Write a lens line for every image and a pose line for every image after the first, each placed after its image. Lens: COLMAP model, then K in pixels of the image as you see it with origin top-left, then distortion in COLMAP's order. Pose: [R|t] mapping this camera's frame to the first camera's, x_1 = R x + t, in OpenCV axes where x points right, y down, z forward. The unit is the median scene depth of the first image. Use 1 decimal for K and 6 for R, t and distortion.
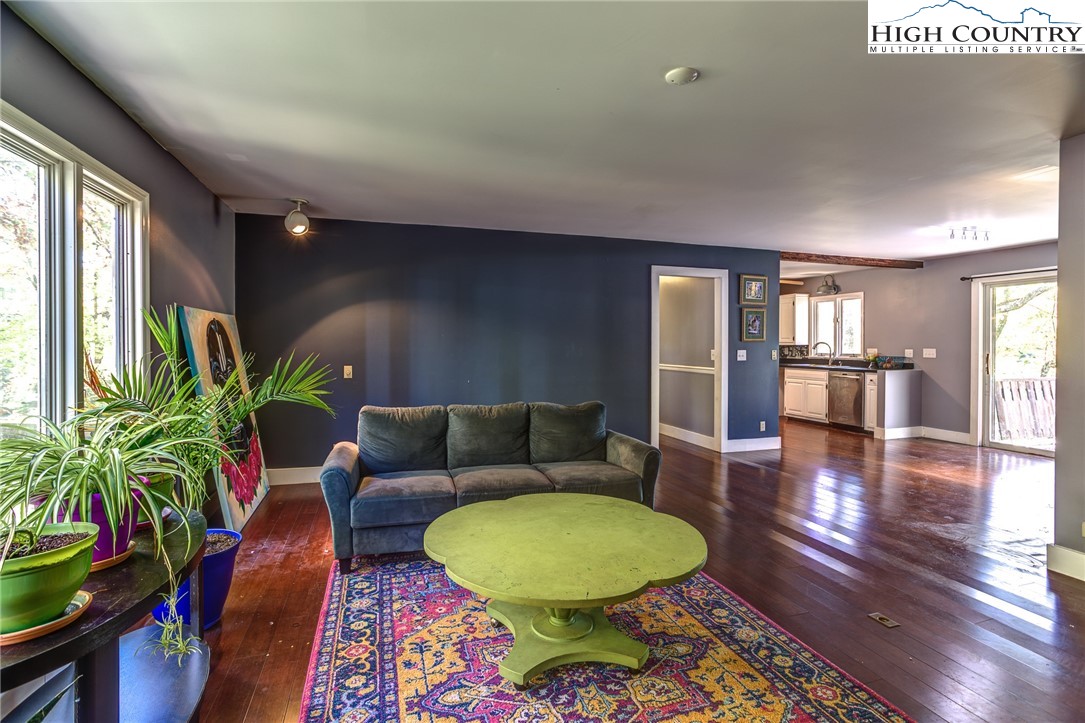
lens RADIAL K [[524.8, 0, 537.6], [0, 524.8, 347.6], [0, 0, 1]] dist [-0.059018, 0.031066]
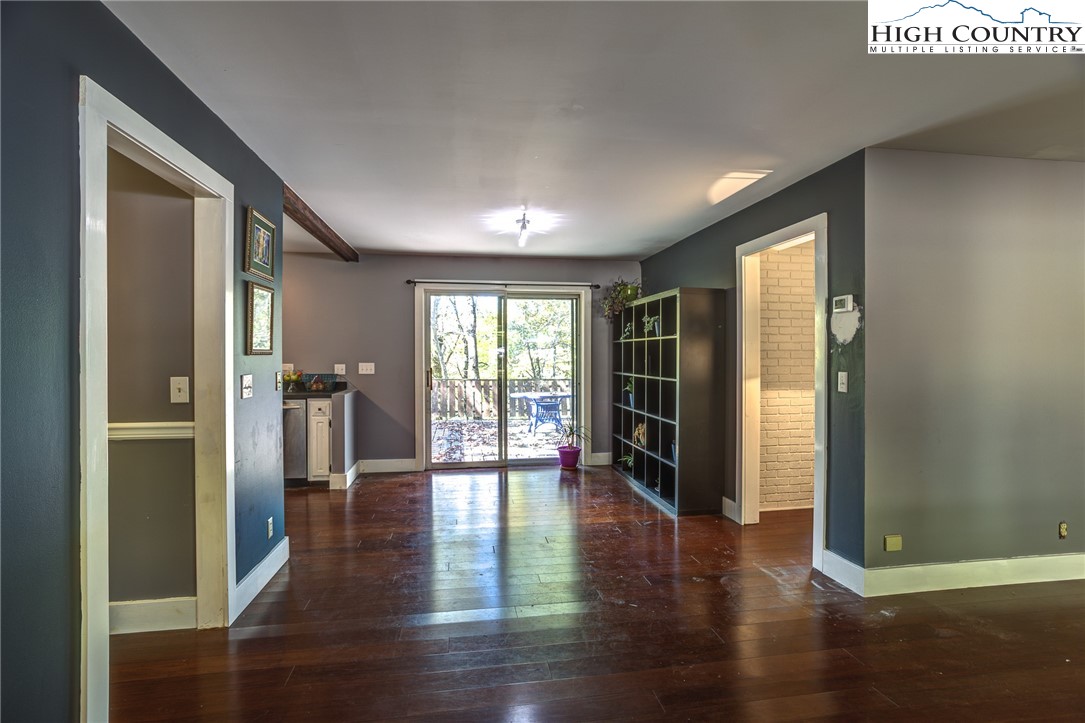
lens RADIAL K [[524.8, 0, 537.6], [0, 524.8, 347.6], [0, 0, 1]] dist [-0.059018, 0.031066]
pose [[0.146393, 0.010476, 0.989171, -0.032780], [0.007787, 0.999901, -0.011742, -0.028674], [-0.989196, 0.009422, 0.146296, 1.746899]]
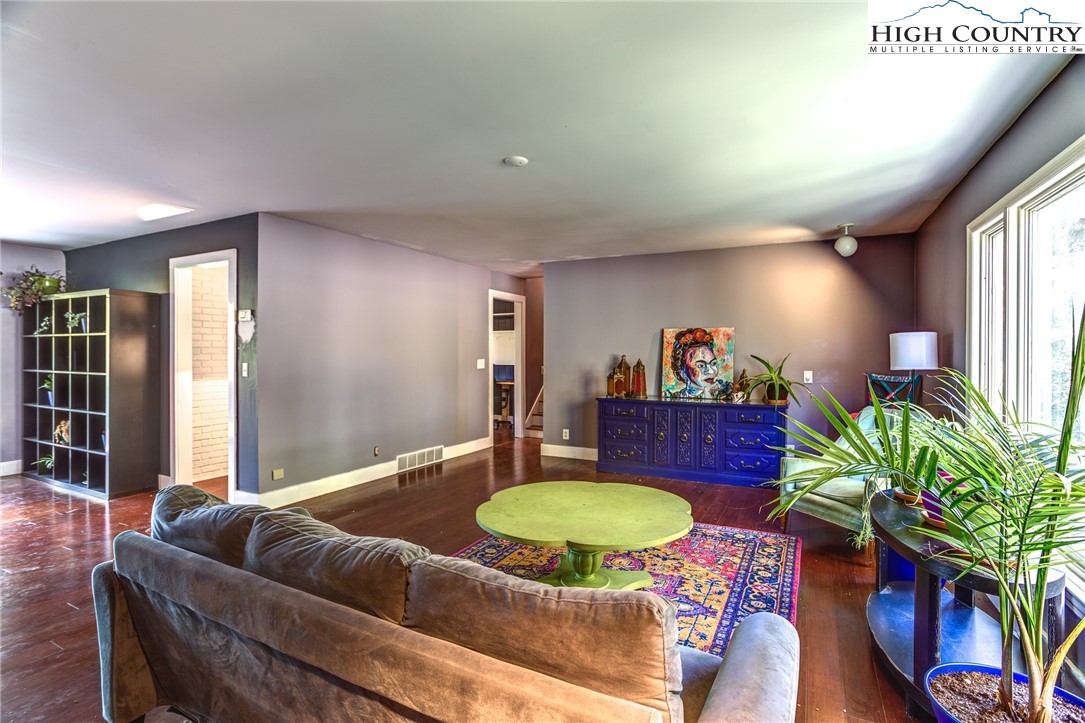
lens RADIAL K [[525.9, 0, 543.5], [0, 525.9, 356.5], [0, 0, 1]] dist [-0.057627, 0.030475]
pose [[-0.710515, -0.008981, 0.703625, -0.681433], [0.001608, 0.999895, 0.014385, -0.024243], [-0.703680, 0.011352, -0.710426, 1.746248]]
